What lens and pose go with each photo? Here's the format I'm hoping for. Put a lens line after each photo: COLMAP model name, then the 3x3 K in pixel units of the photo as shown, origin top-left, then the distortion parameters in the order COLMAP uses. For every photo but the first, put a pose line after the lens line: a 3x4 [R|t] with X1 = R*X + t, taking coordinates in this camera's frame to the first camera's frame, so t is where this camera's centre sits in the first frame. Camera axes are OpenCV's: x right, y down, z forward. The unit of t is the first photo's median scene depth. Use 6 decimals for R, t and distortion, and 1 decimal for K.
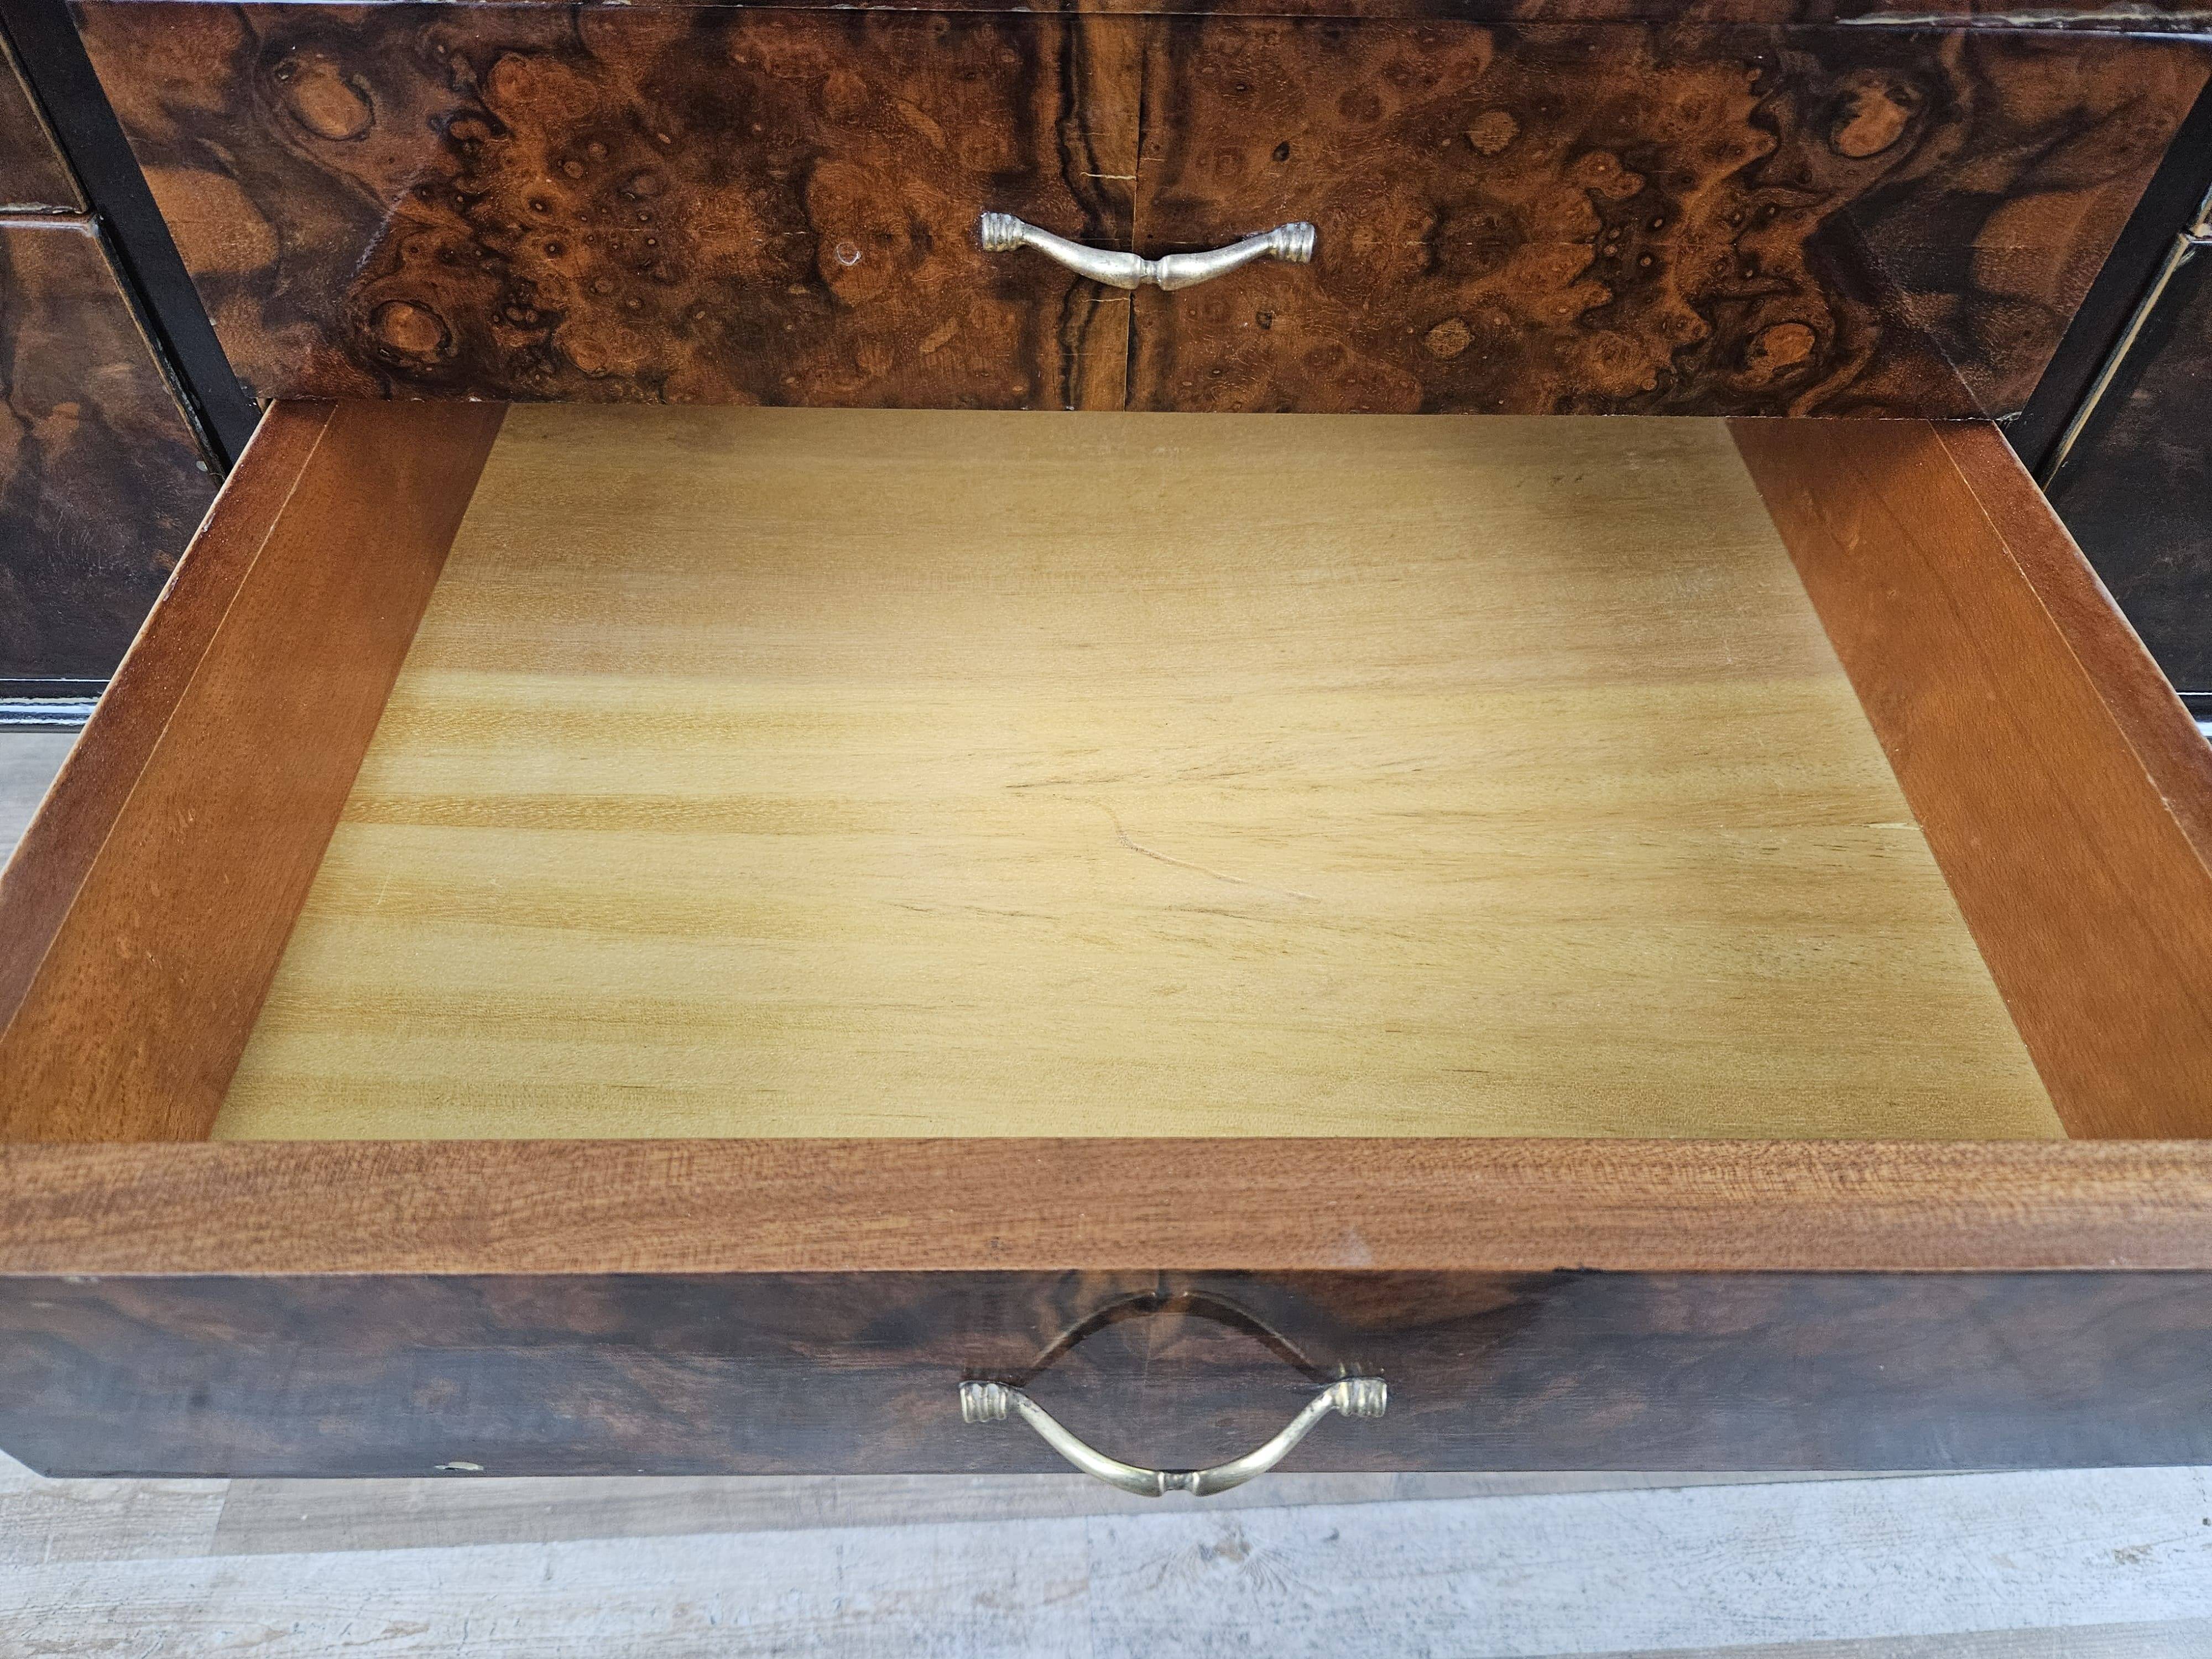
lens RADIAL K [[1525.1, 0, 1086.8], [0, 1525.1, 839.0], [0, 0, 1]] dist [0.041174, -0.047901]
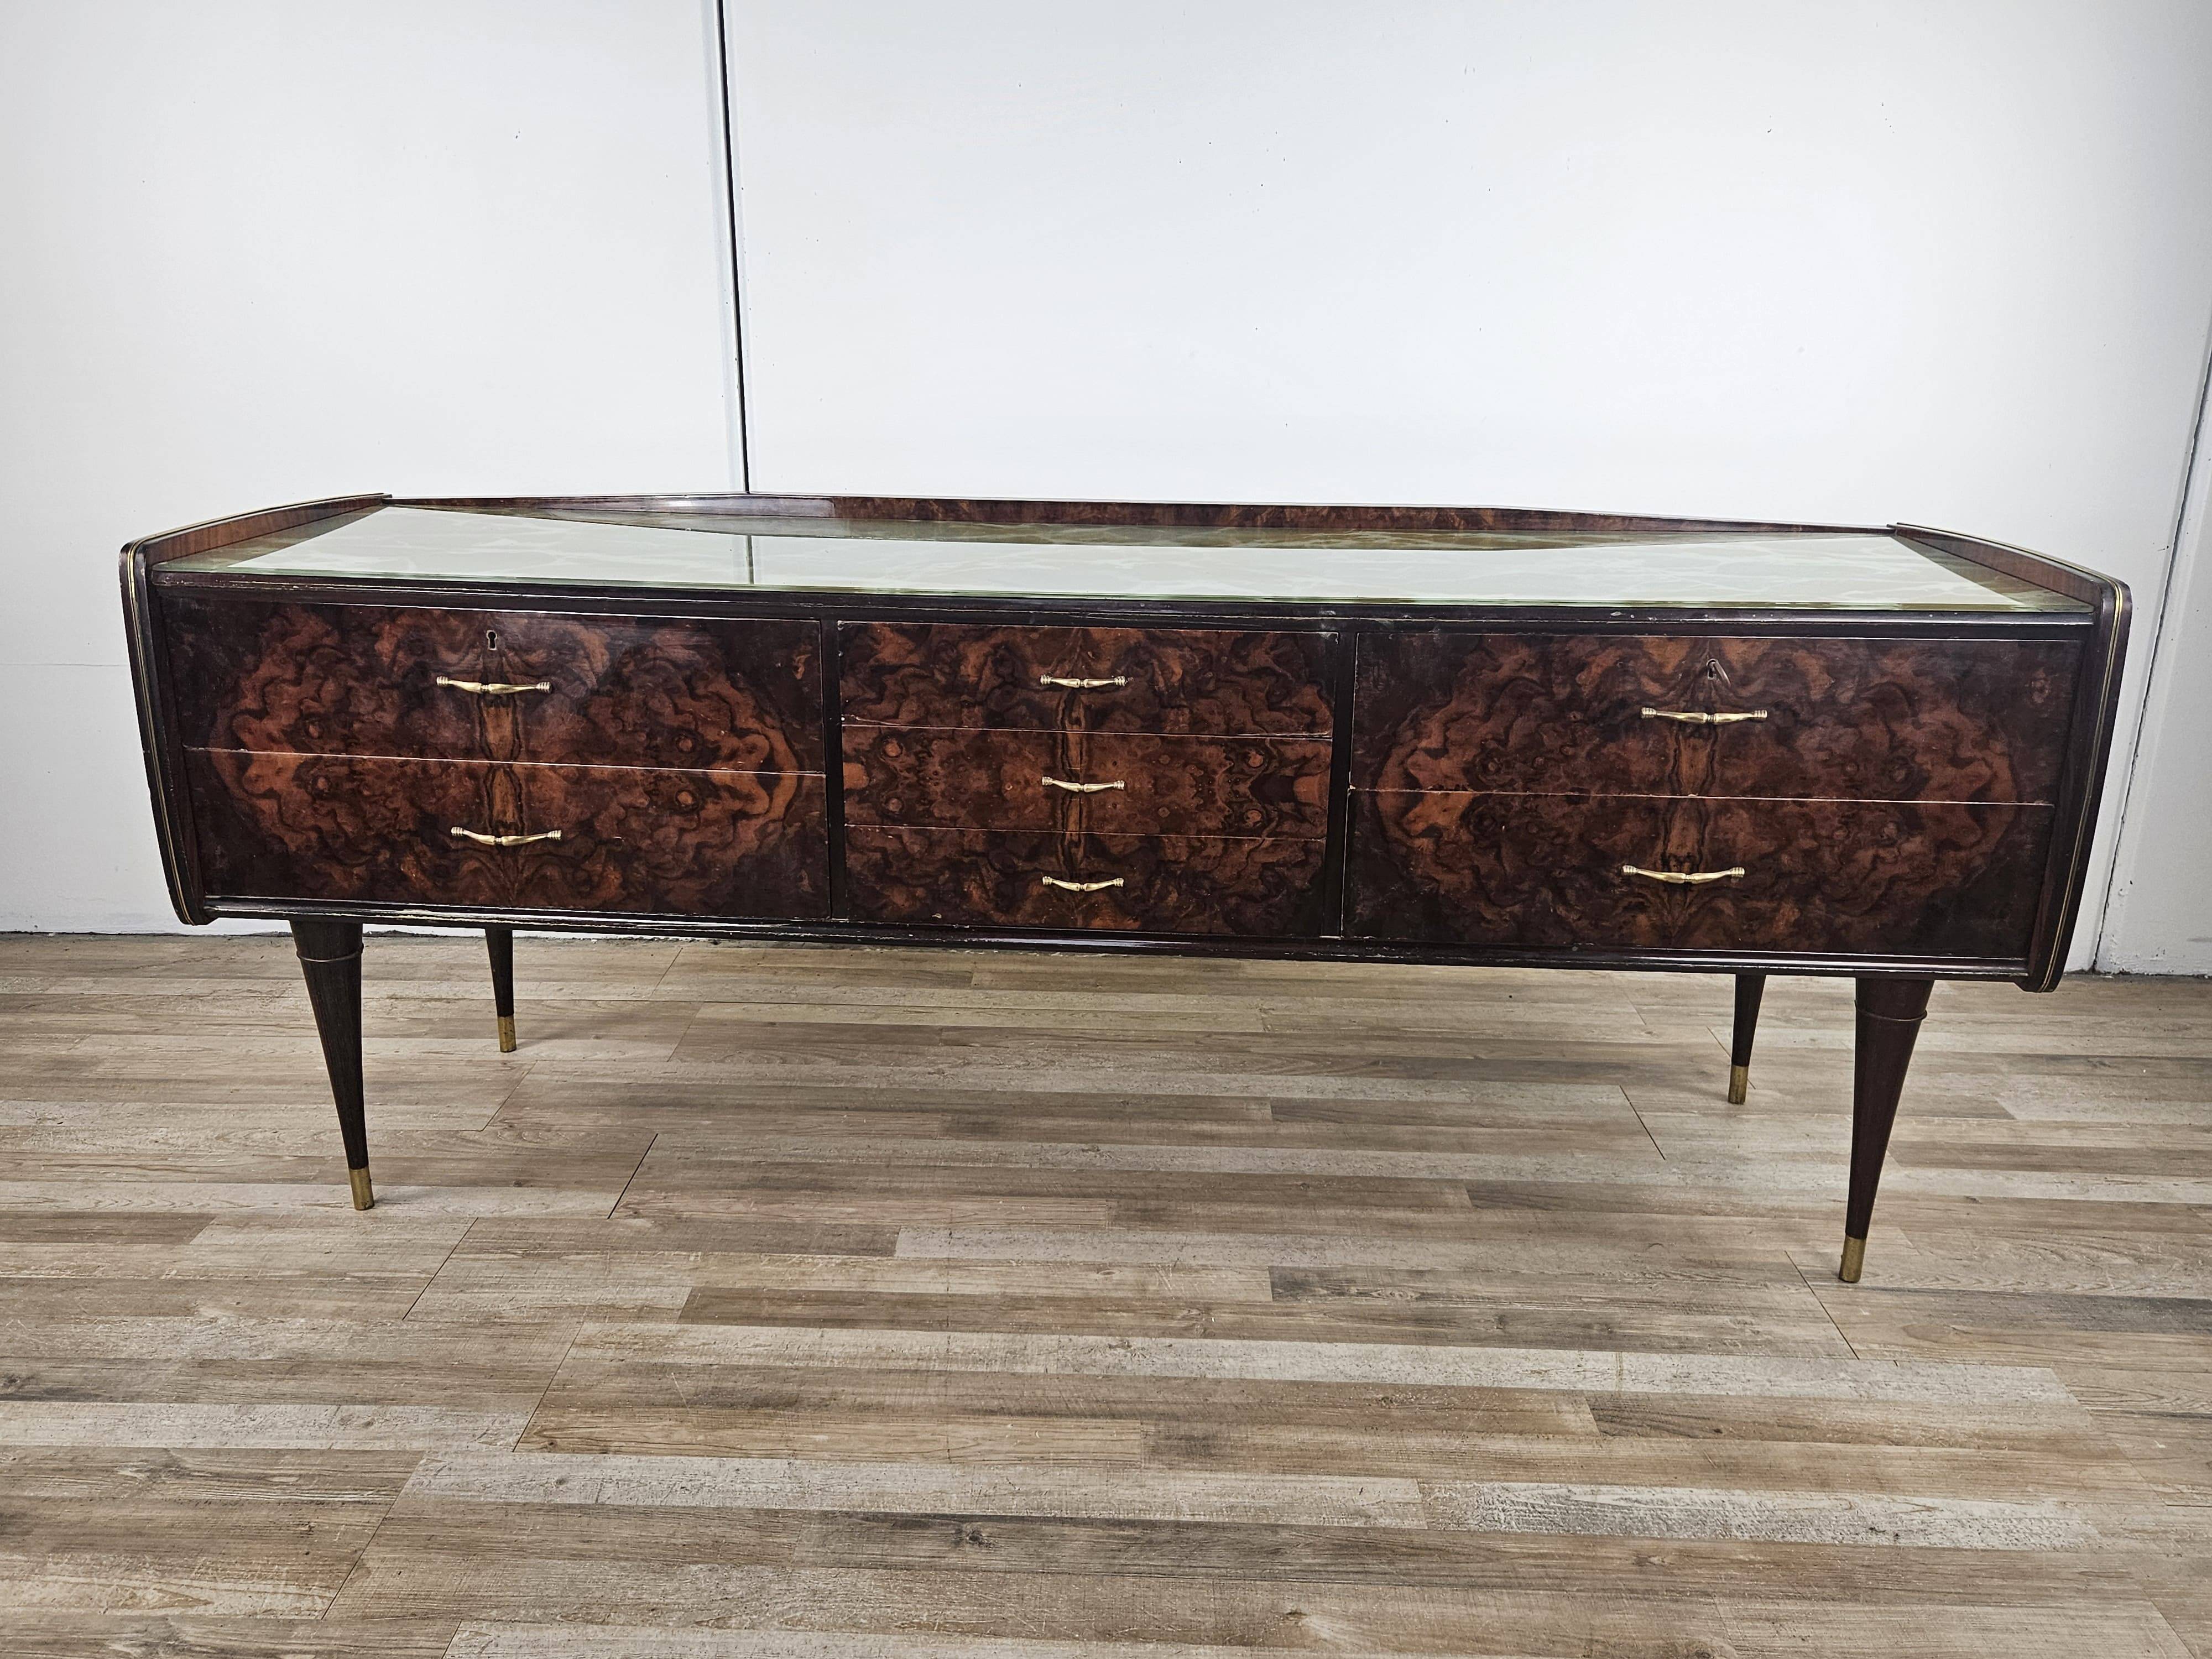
lens RADIAL K [[1717.2, 0, 1085.5], [0, 1717.2, 829.3], [0, 0, 1]] dist [0.075626, -0.089962]
pose [[0.996435, 0.018842, -0.082228, 0.411797], [-0.059641, 0.846700, -0.528717, 2.057537], [0.059660, 0.531736, 0.844806, -2.694748]]
